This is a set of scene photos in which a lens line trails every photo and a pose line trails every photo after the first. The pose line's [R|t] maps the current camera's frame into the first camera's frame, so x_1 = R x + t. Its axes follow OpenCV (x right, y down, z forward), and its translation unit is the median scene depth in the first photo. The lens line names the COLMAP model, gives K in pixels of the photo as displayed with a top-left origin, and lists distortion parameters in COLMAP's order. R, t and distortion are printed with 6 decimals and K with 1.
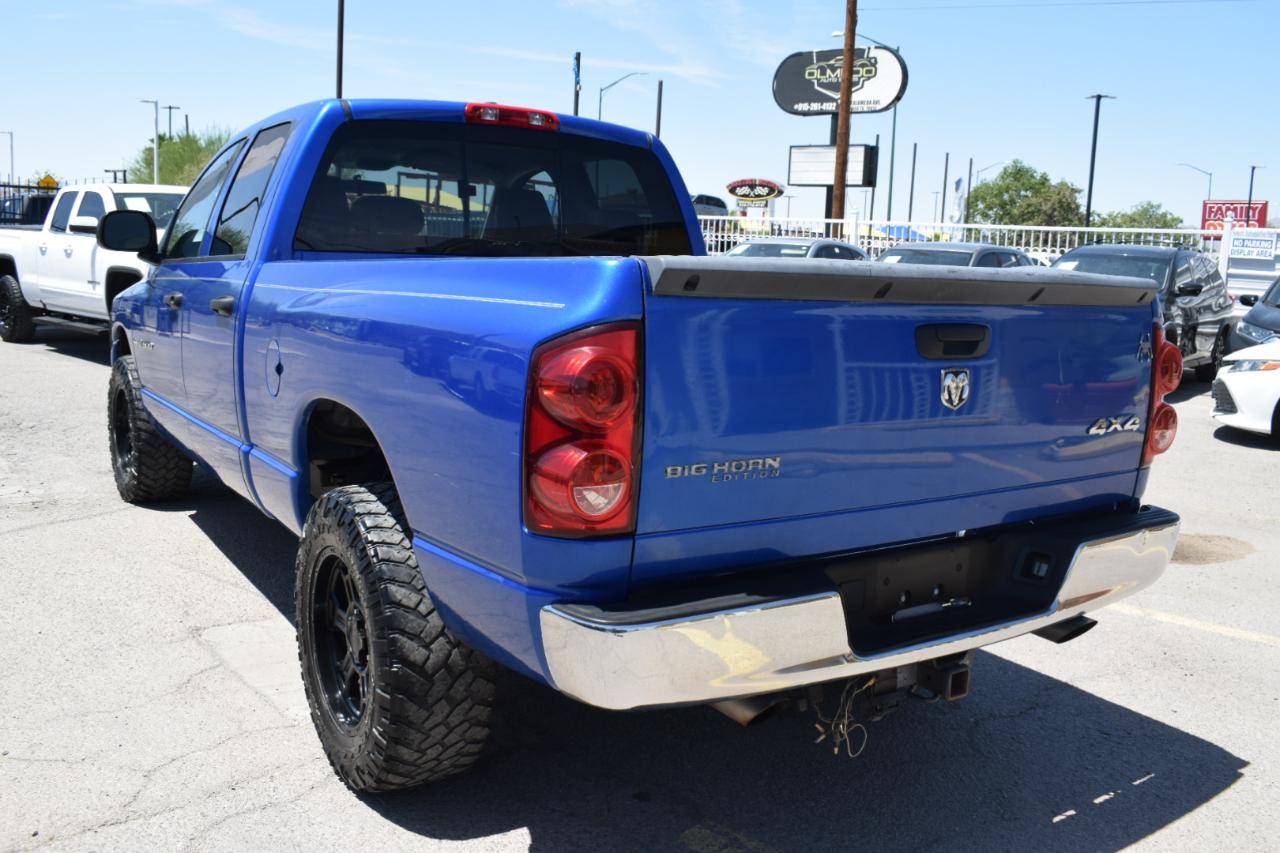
lens RADIAL K [[1121.3, 0, 640.0], [0, 1121.3, 426.5], [0, 0, 1]] dist [-0.076327, 0.001193]
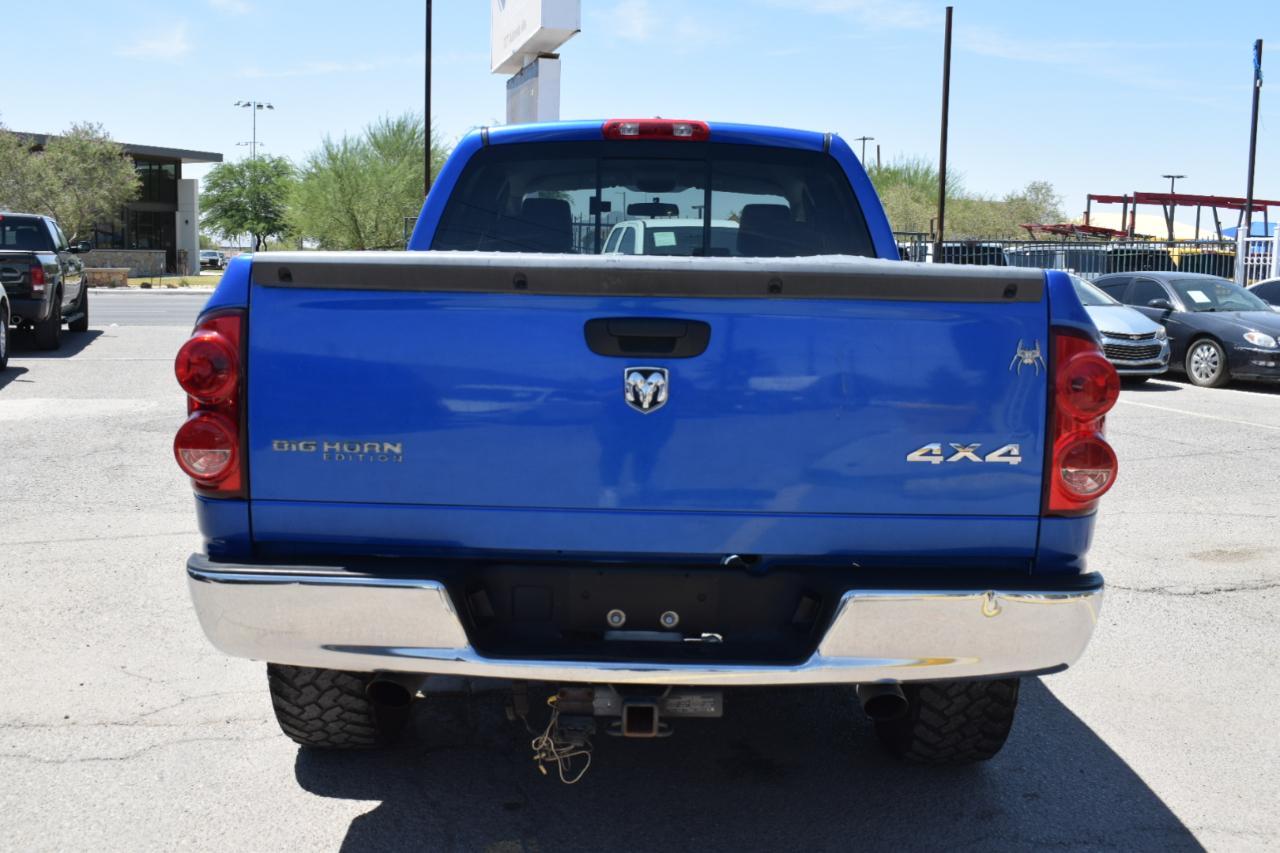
lens RADIAL K [[1280.1, 0, 644.3], [0, 1280.1, 422.8], [0, 0, 1]] dist [-0.067021, -0.001662]
pose [[0.823449, 0.043038, -0.565756, 0.851433], [-0.073818, 0.996771, -0.031614, 0.025331], [0.562569, 0.067796, 0.823966, 0.136856]]
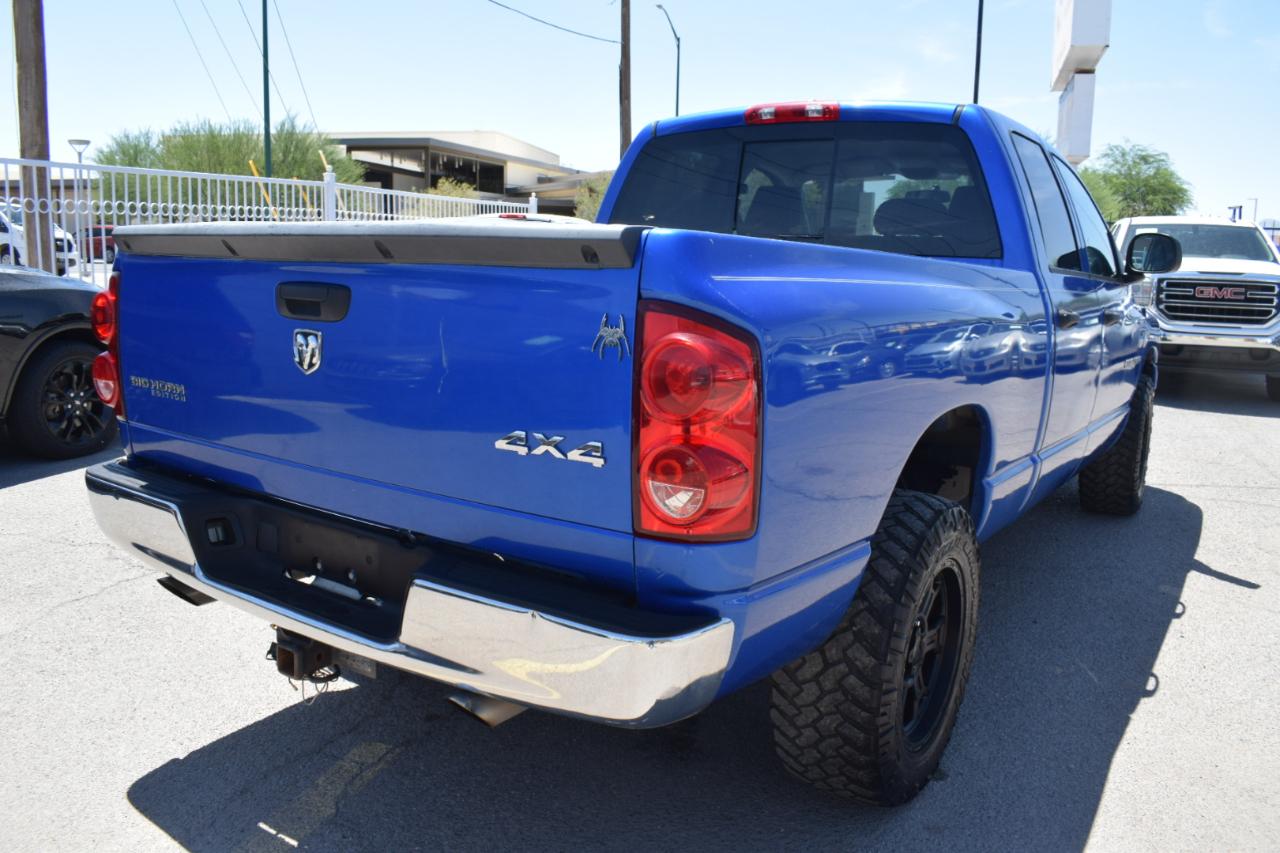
lens RADIAL K [[999.4, 0, 636.1], [0, 999.4, 421.3], [0, 0, 1]] dist [-0.090031, 0.009776]
pose [[0.356279, 0.125478, -0.925916, 1.135006], [-0.152271, 0.985492, 0.074960, -0.078865], [0.921889, 0.114284, 0.370217, 0.929400]]
